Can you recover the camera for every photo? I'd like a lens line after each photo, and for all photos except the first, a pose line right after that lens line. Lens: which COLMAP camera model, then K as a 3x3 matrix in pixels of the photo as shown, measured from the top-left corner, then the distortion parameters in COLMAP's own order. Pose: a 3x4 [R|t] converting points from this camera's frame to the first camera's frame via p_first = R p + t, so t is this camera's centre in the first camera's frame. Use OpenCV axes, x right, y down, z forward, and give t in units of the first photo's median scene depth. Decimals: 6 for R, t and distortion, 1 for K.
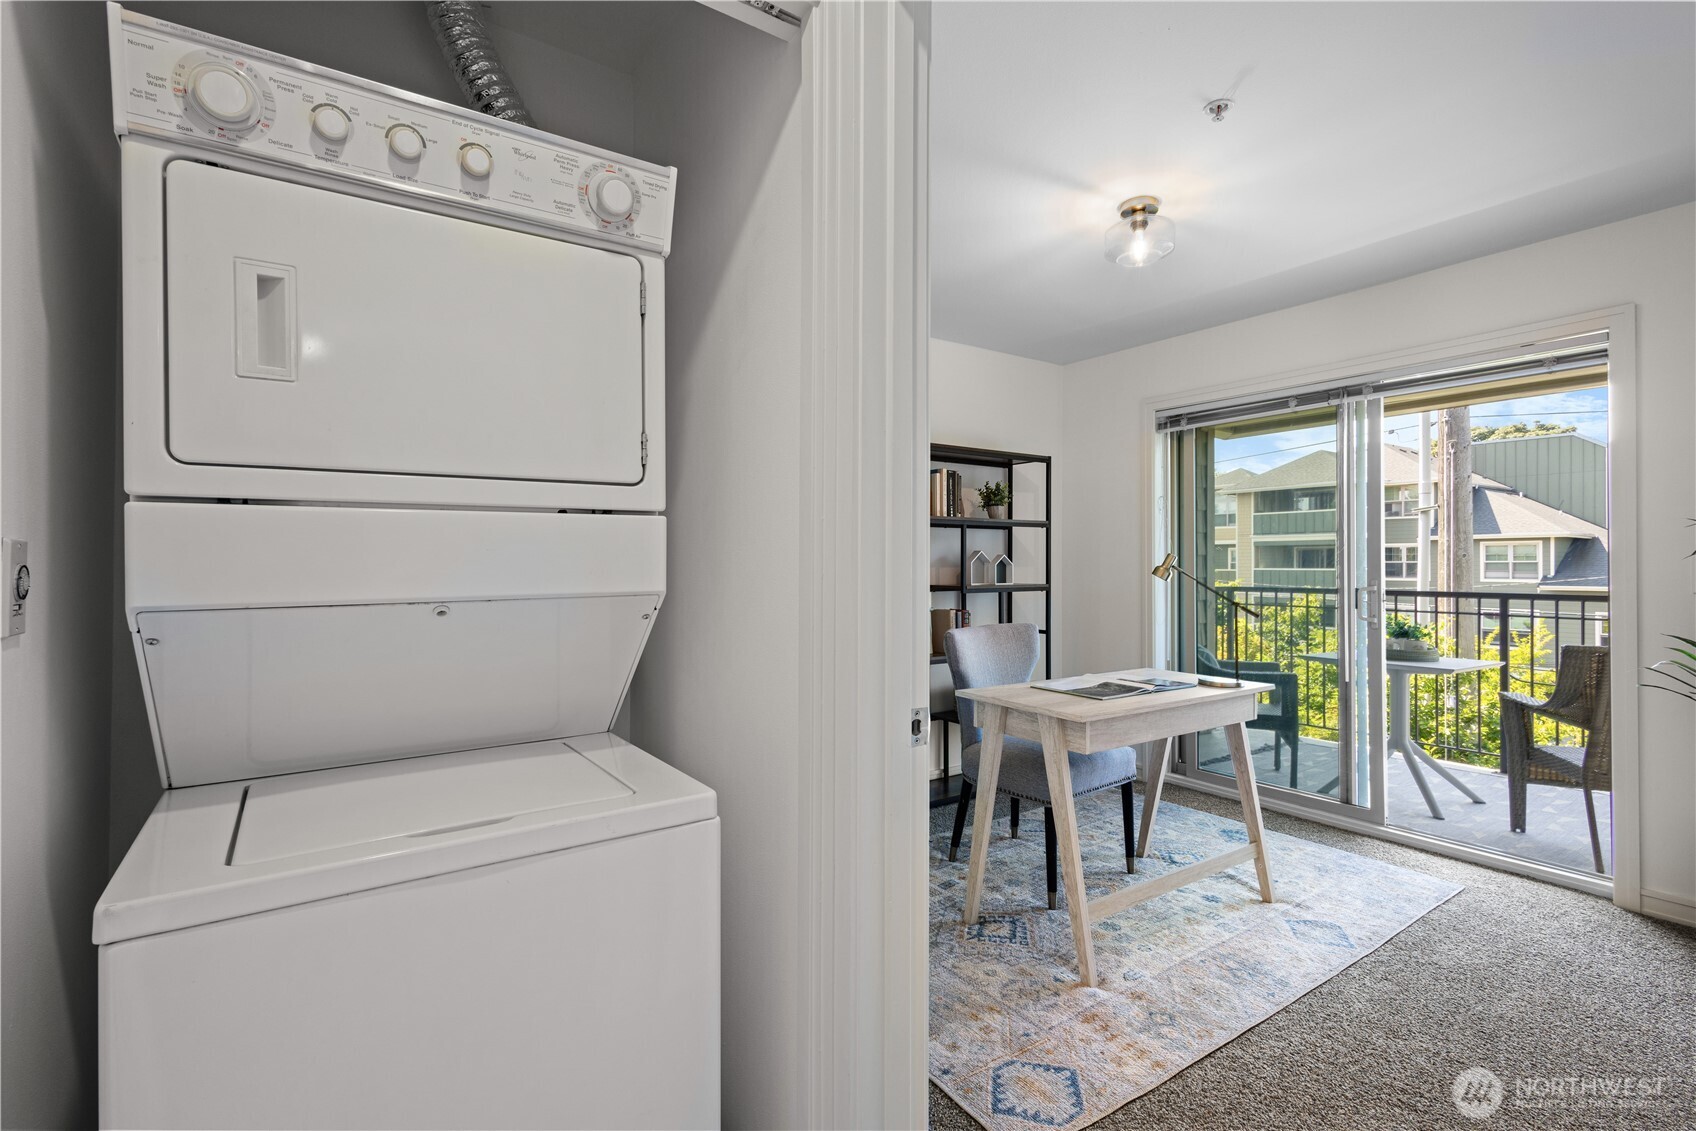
lens RADIAL K [[782.1, 0, 846.0], [0, 782.1, 557.7], [0, 0, 1]] dist [0.014872, -0.004379]
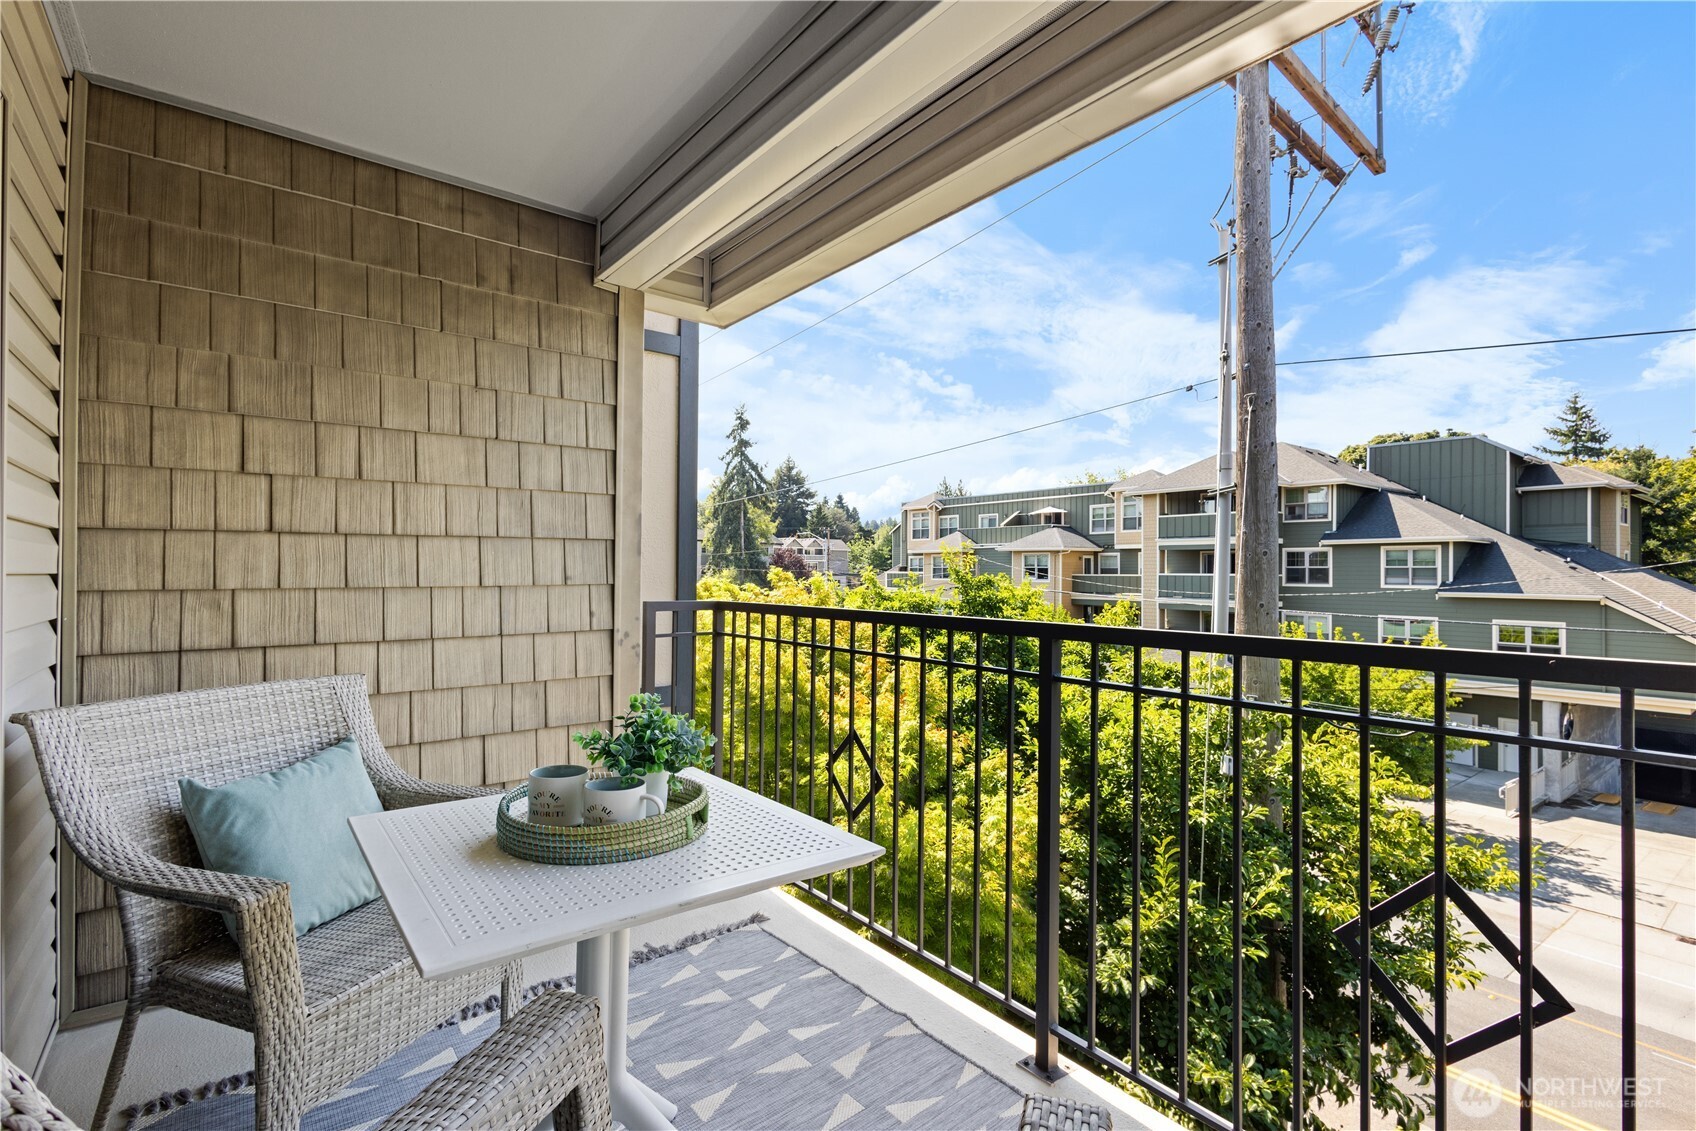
lens RADIAL K [[782.1, 0, 843.7], [0, 782.1, 573.7], [0, 0, 1]] dist [0.014872, -0.004379]
pose [[0.998232, 0.002238, 0.059394, 1.304398], [-0.003090, 0.999893, 0.014267, 0.021150], [-0.059356, -0.014425, 0.998133, 1.108475]]
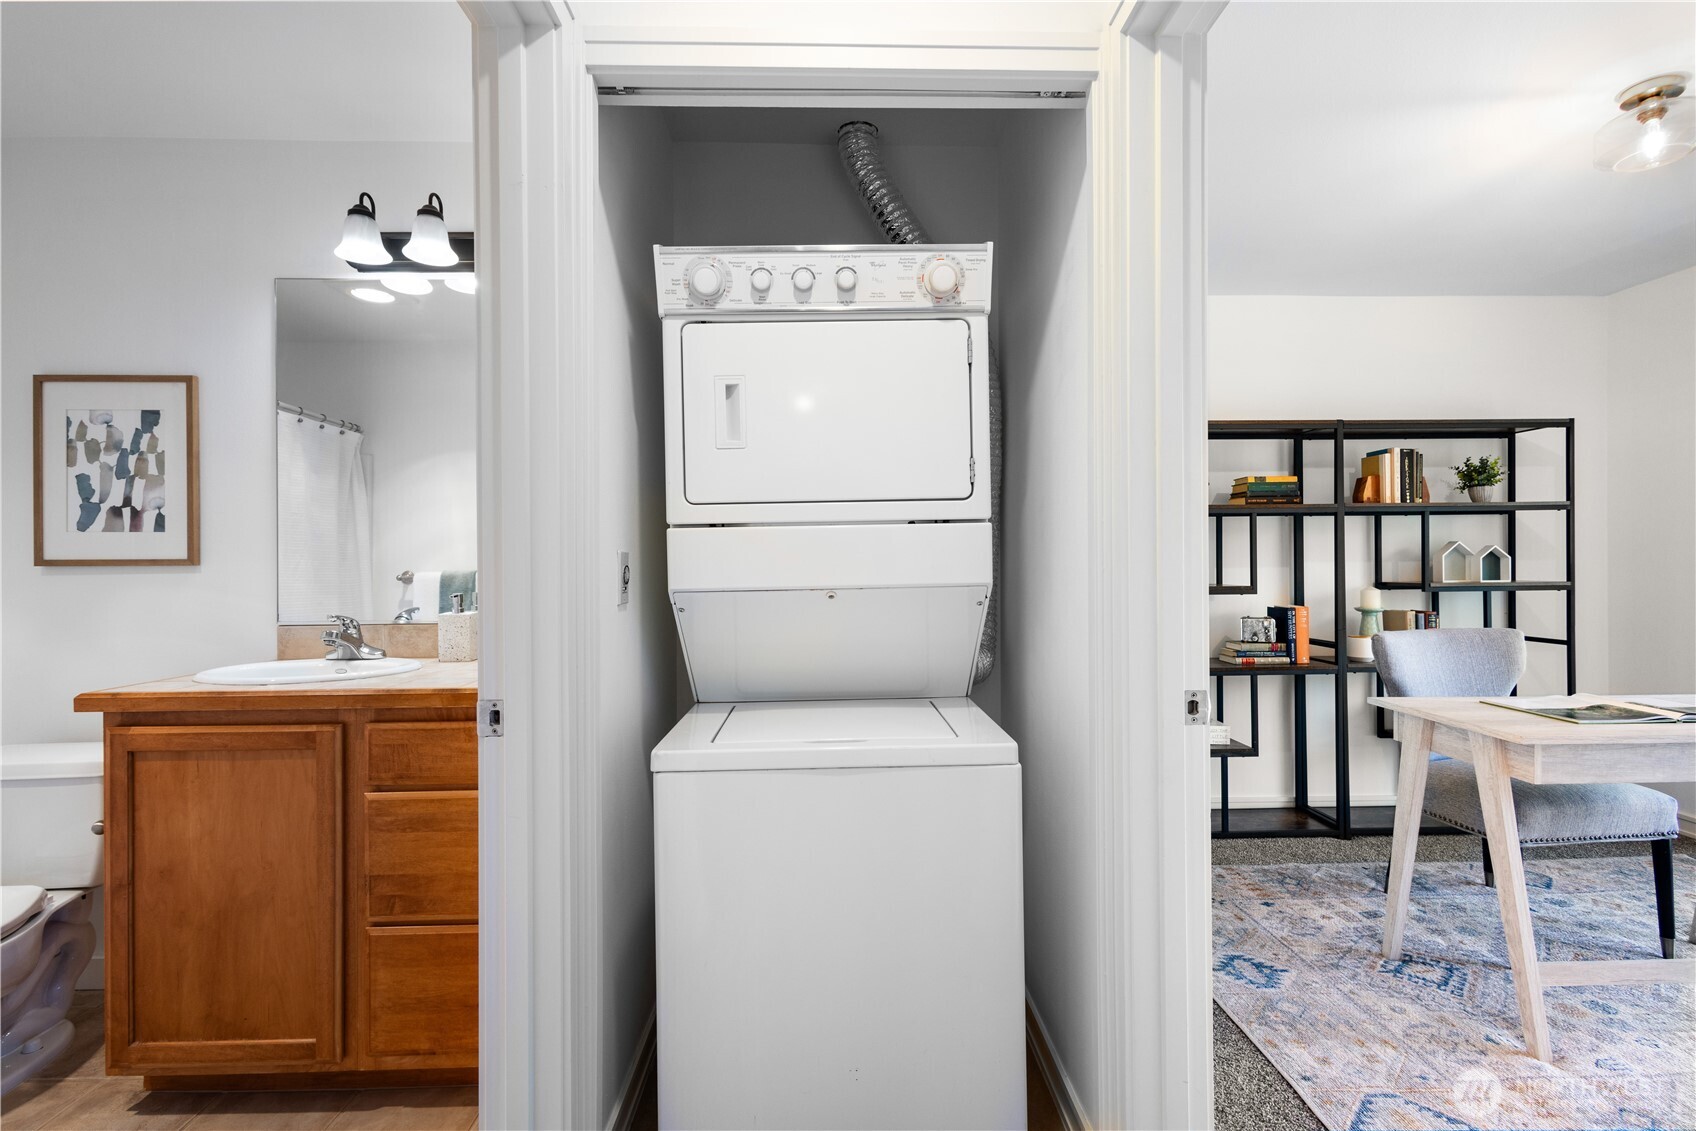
lens RADIAL K [[782.1, 0, 851.2], [0, 782.1, 563.3], [0, 0, 1]] dist [0.014872, -0.004379]
pose [[0.842684, -0.007788, -0.538353, 0.124089], [0.013906, 0.999877, 0.007302, -0.000417], [0.538229, -0.013639, 0.842688, -0.081901]]
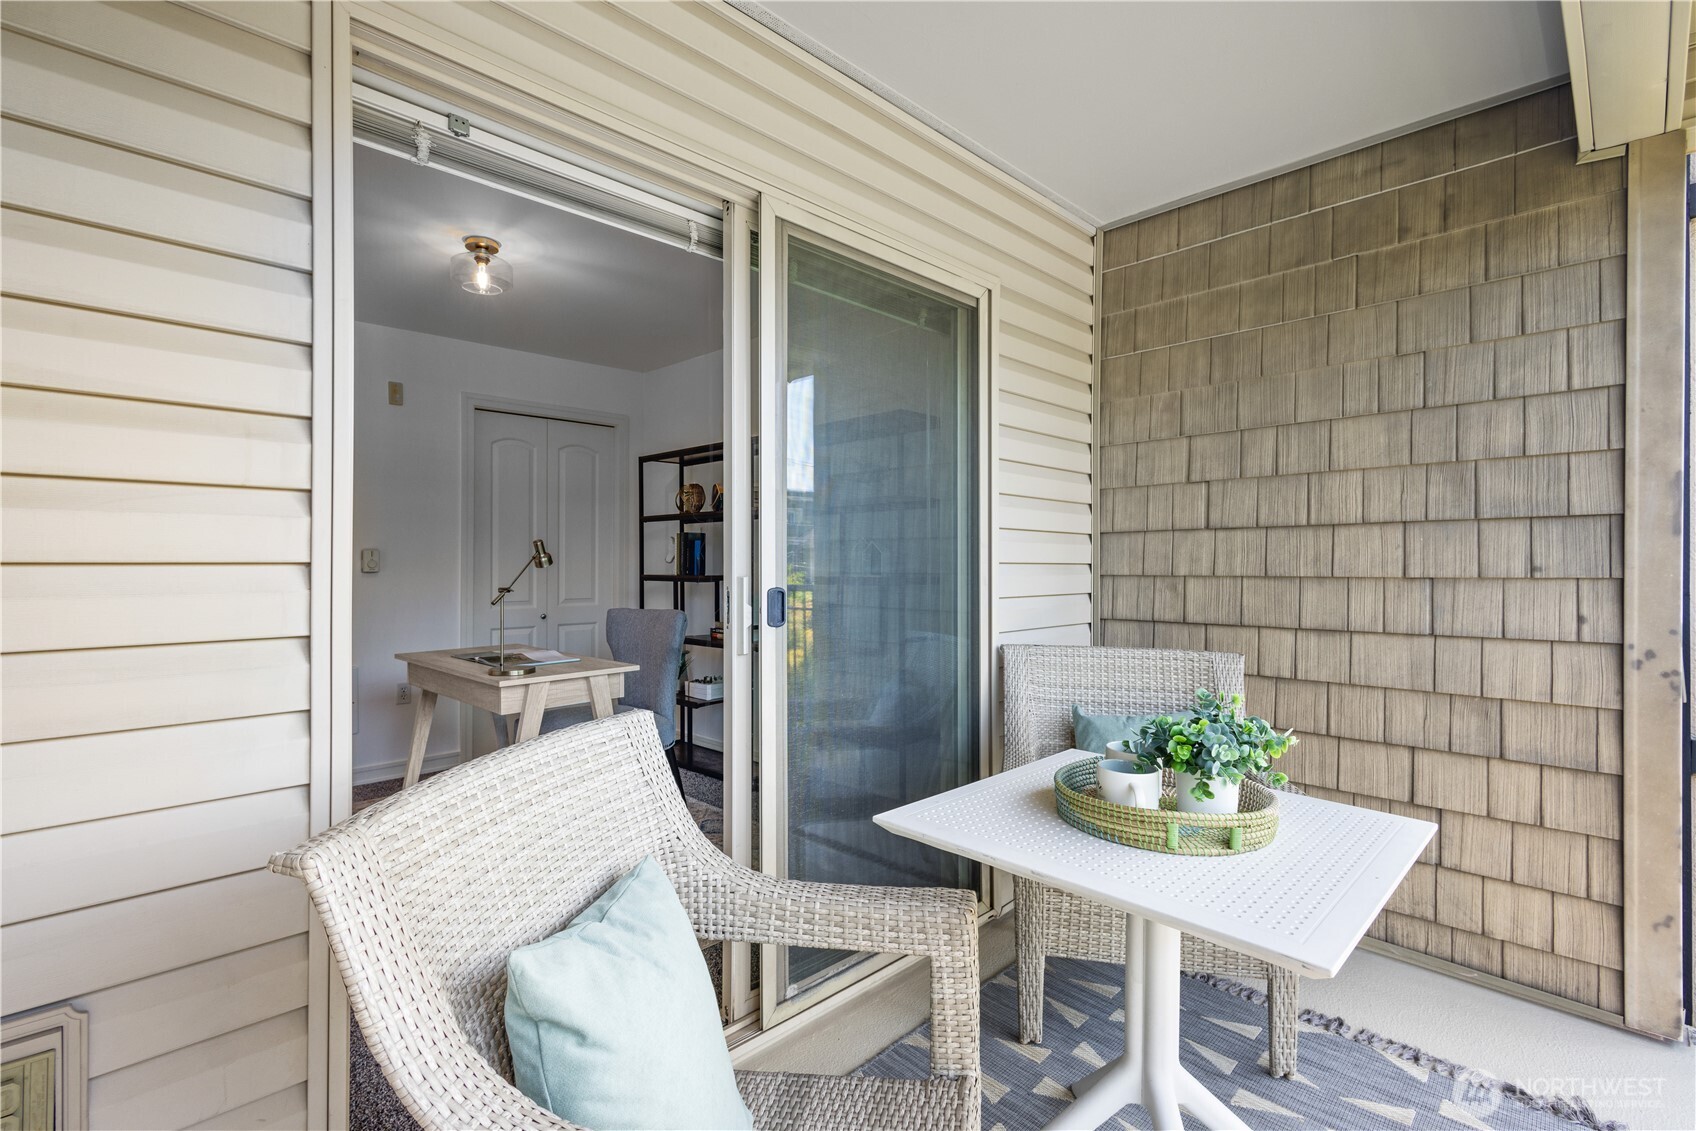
lens RADIAL K [[782.1, 0, 843.2], [0, 782.1, 564.3], [0, 0, 1]] dist [0.014872, -0.004379]
pose [[0.185524, 0.000486, -0.982640, 1.669694], [0.010162, 0.999945, 0.002413, 0.029288], [0.982587, -0.010434, 0.185509, 1.351888]]
